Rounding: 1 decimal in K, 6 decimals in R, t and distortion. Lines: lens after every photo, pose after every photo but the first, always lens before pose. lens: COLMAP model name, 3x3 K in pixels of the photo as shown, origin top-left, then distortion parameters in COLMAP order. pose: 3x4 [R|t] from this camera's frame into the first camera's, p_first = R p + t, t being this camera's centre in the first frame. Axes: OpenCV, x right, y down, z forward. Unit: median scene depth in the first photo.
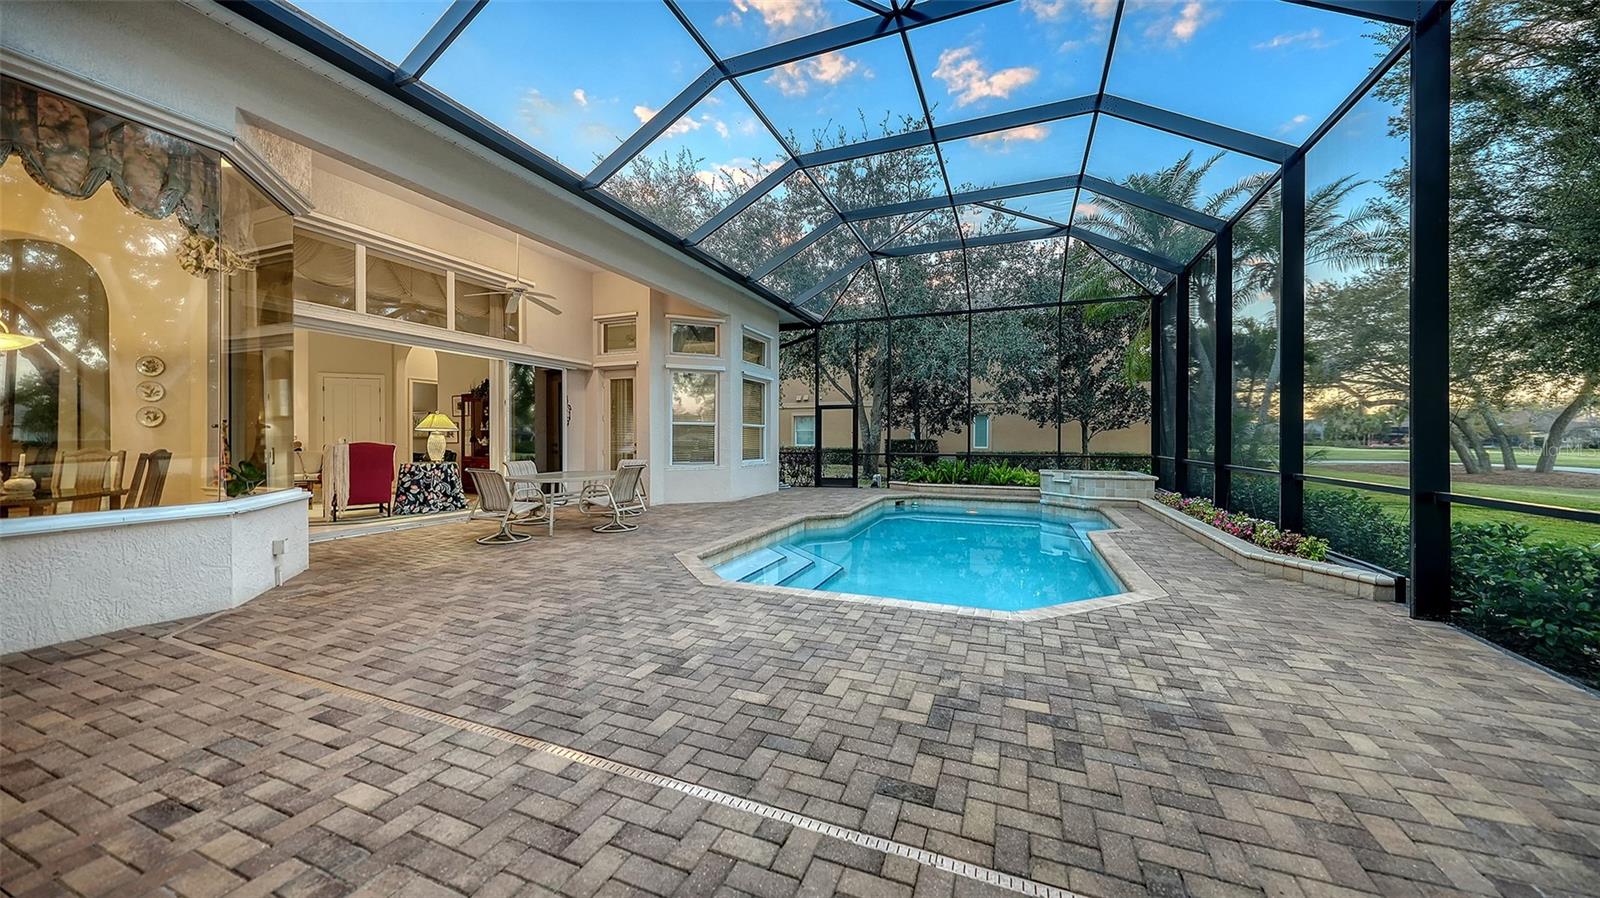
lens RADIAL K [[558.7, 0, 792.5], [0, 558.7, 452.5], [0, 0, 1]] dist [0.000738, -0.000334]
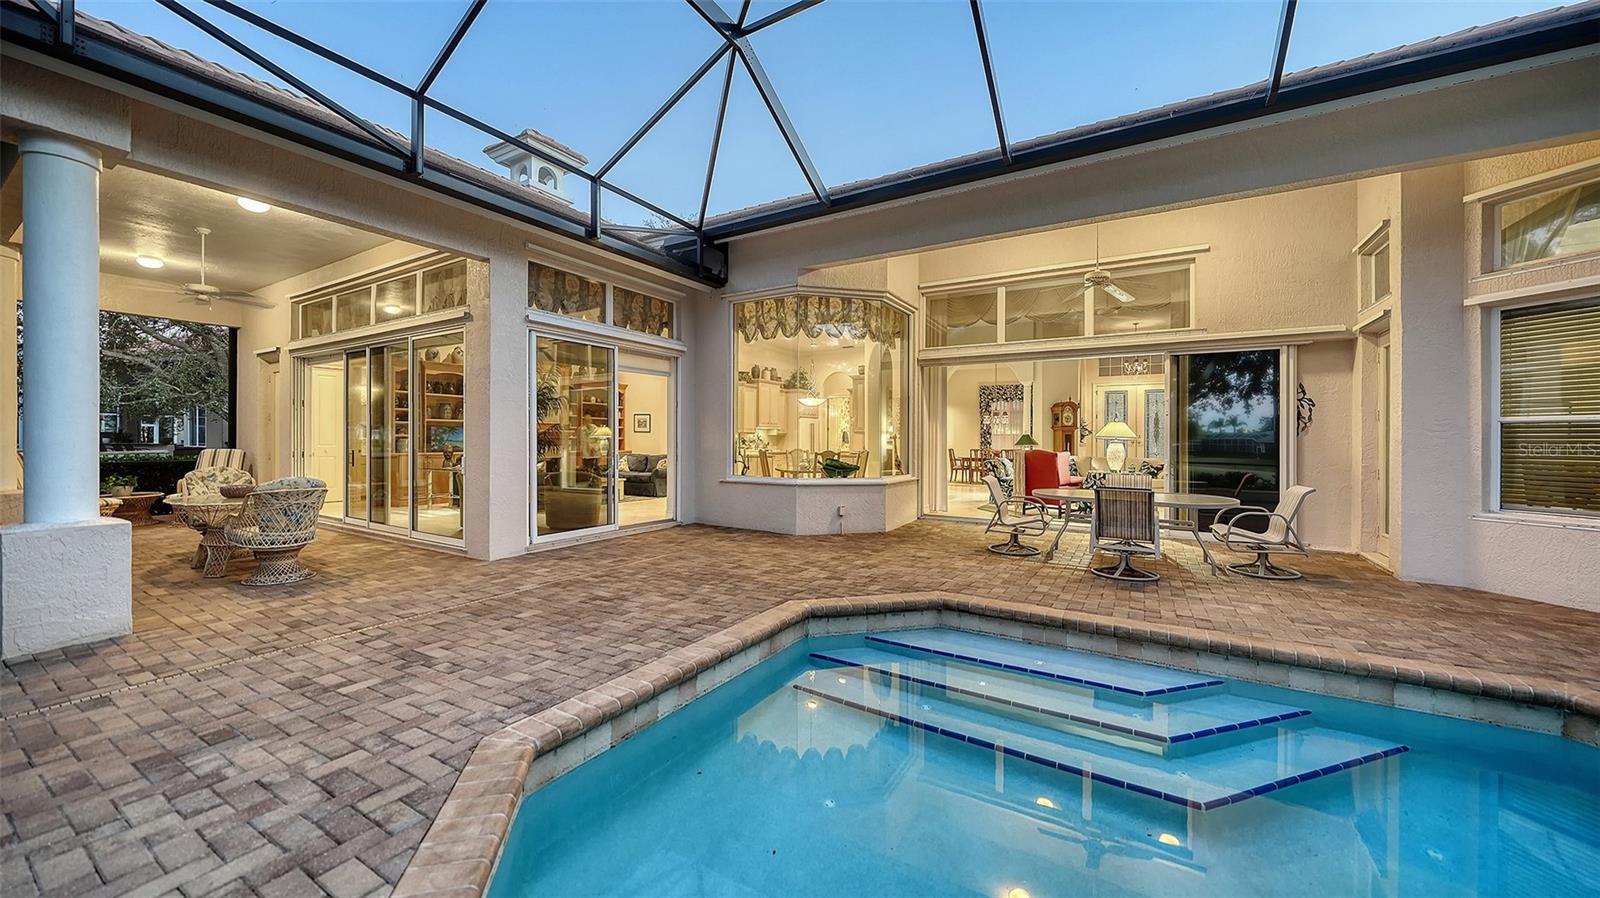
lens RADIAL K [[573.8, 0, 789.7], [0, 573.8, 448.1], [0, 0, 1]] dist [-0.004105, 0.000497]
pose [[-0.164241, 0.009378, -0.986376, 0.973625], [-0.033048, 0.999341, 0.015004, -0.046681], [0.985867, 0.035062, -0.163823, 1.399194]]
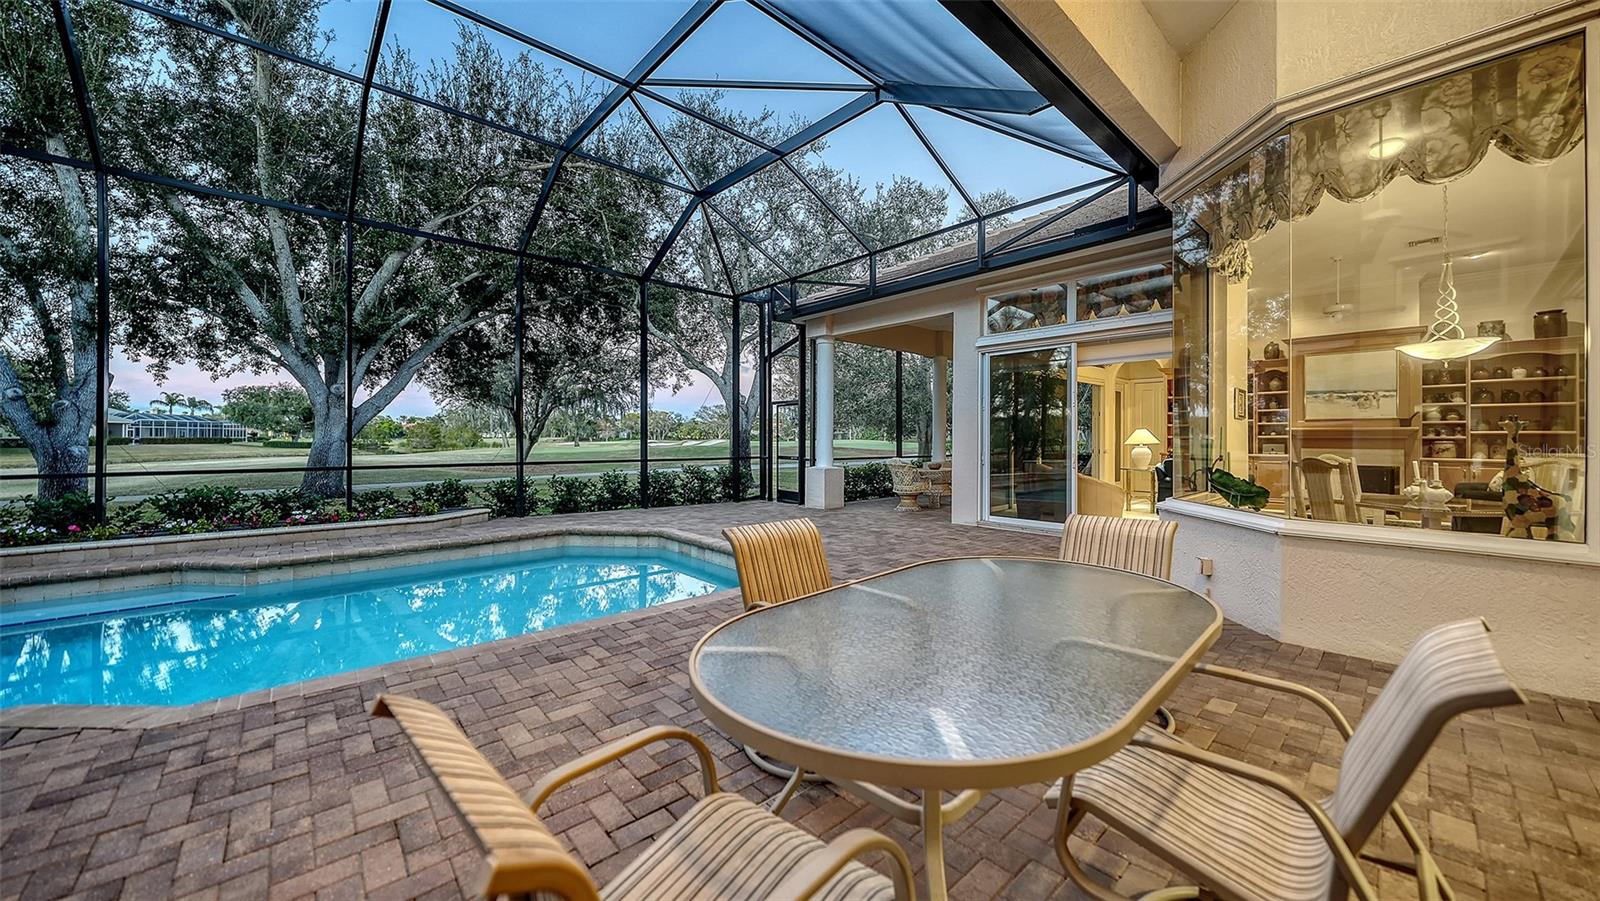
lens RADIAL K [[557.2, 0, 800.2], [0, 557.2, 442.2], [0, 0, 1]] dist [-0.005205, 0.000638]
pose [[-0.903257, -0.009020, 0.429005, -0.896162], [0.004835, 0.999502, 0.031195, -0.077554], [-0.429073, 0.030252, -0.902763, 2.590881]]
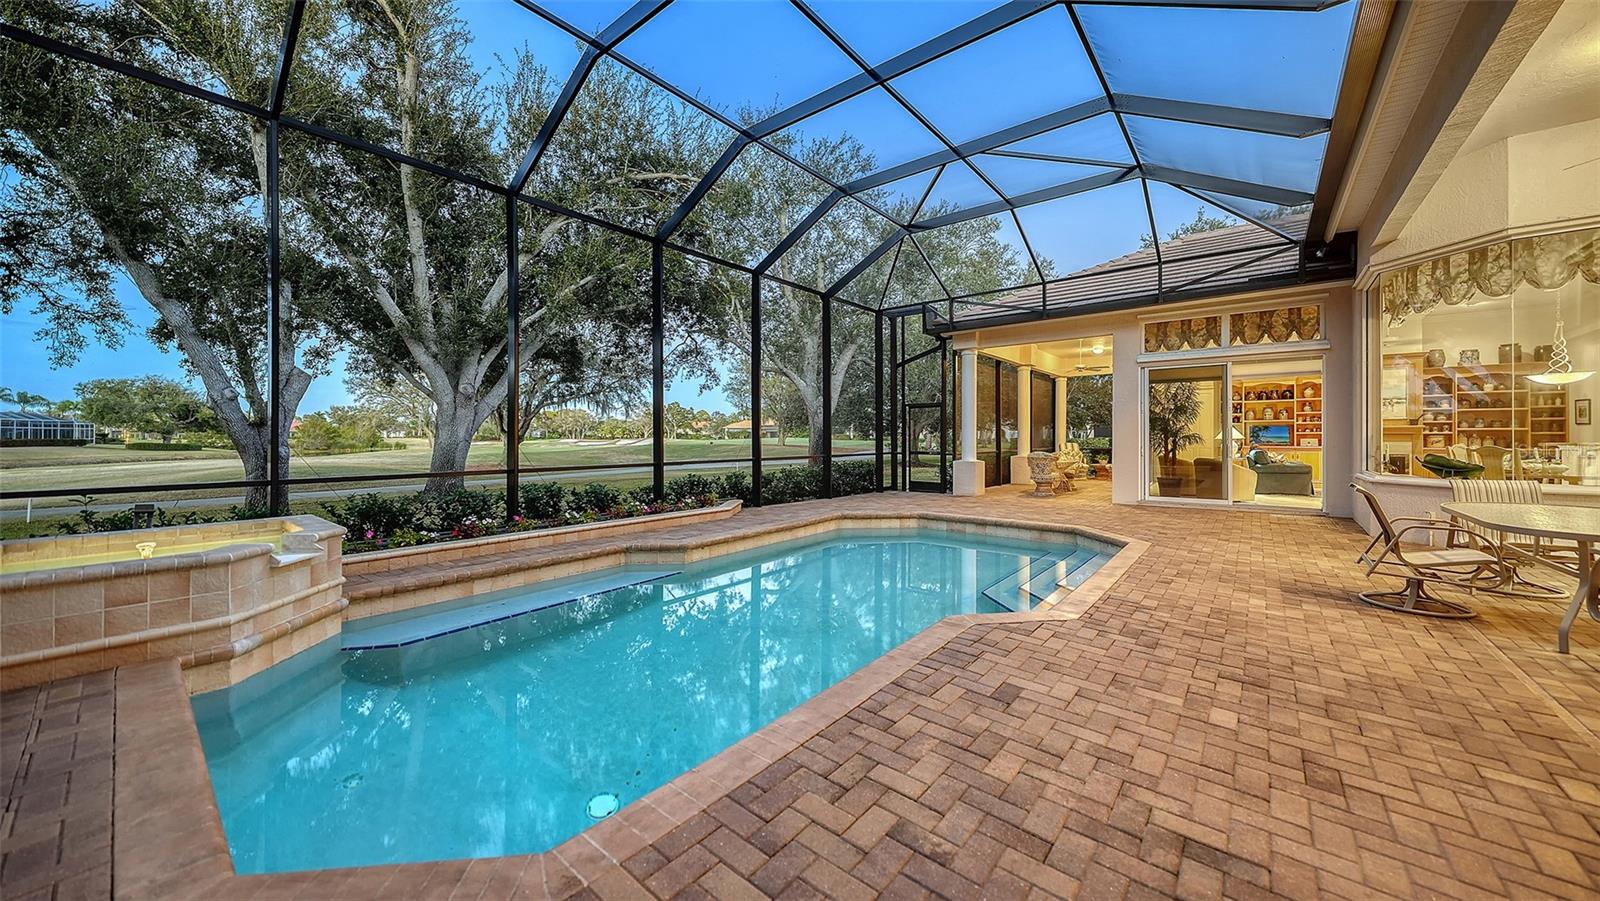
lens RADIAL K [[557.2, 0, 798.2], [0, 557.2, 434.9], [0, 0, 1]] dist [-0.005205, 0.000638]
pose [[-0.956033, -0.001053, 0.293256, 0.201858], [0.005682, 0.999739, 0.022114, -0.090533], [-0.293203, 0.022808, -0.955778, 3.424978]]
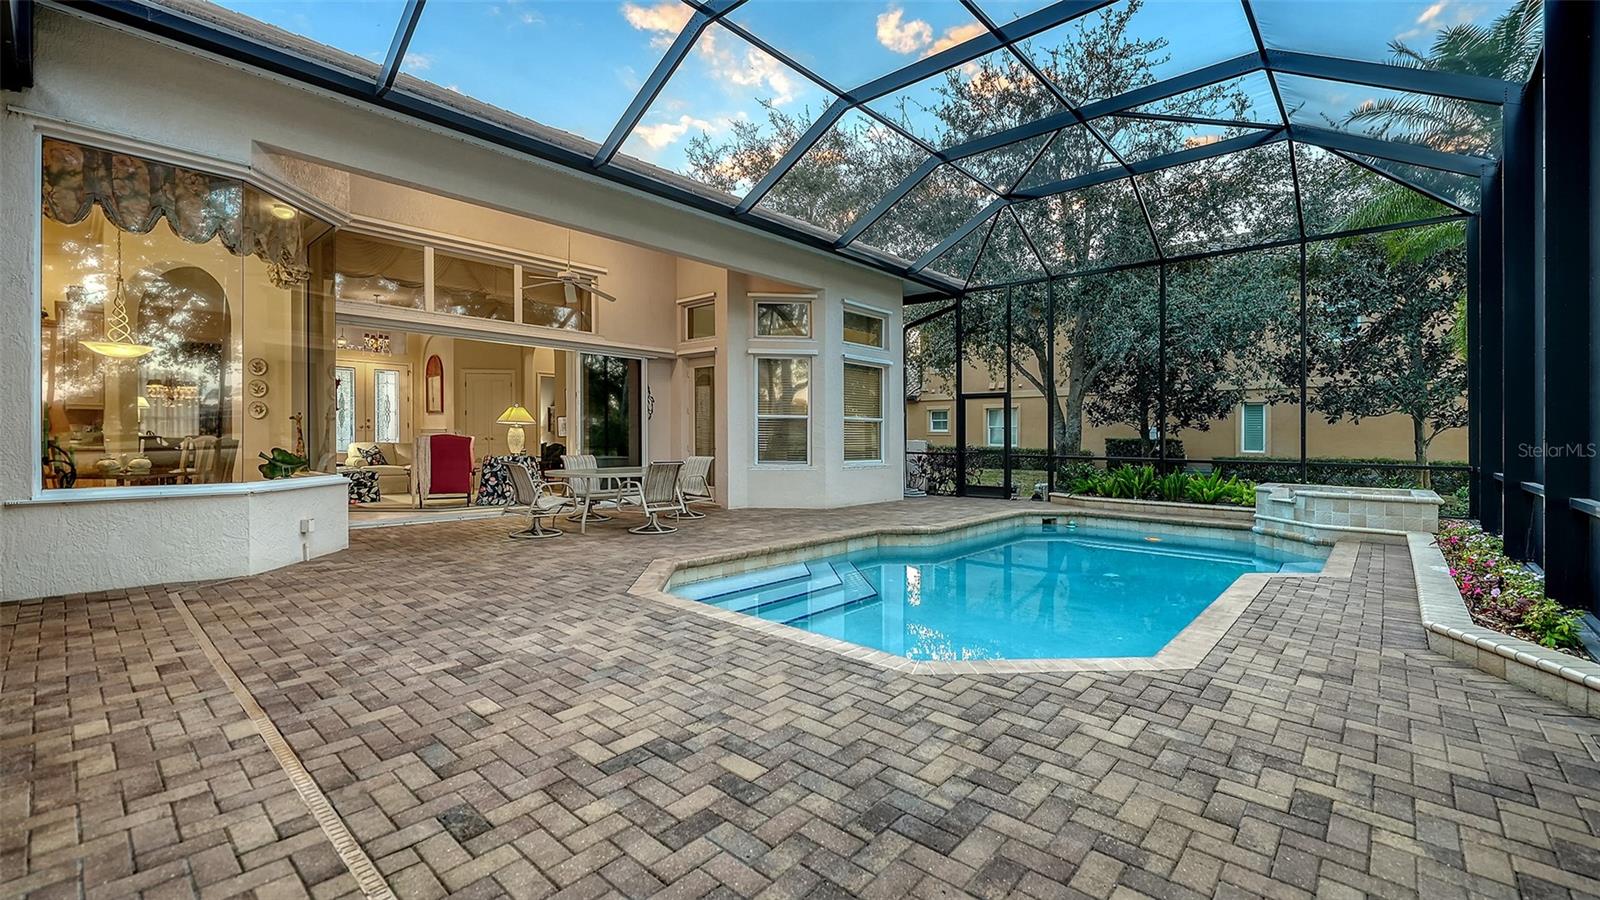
lens RADIAL K [[671.1, 0, 793.8], [0, 671.1, 448.7], [0, 0, 1]] dist [0.006767, -0.002729]
pose [[0.938321, 0.013841, -0.345487, 0.561888], [-0.016395, 0.999856, -0.004471, 0.006485], [0.345375, 0.009860, 0.938413, 0.094040]]
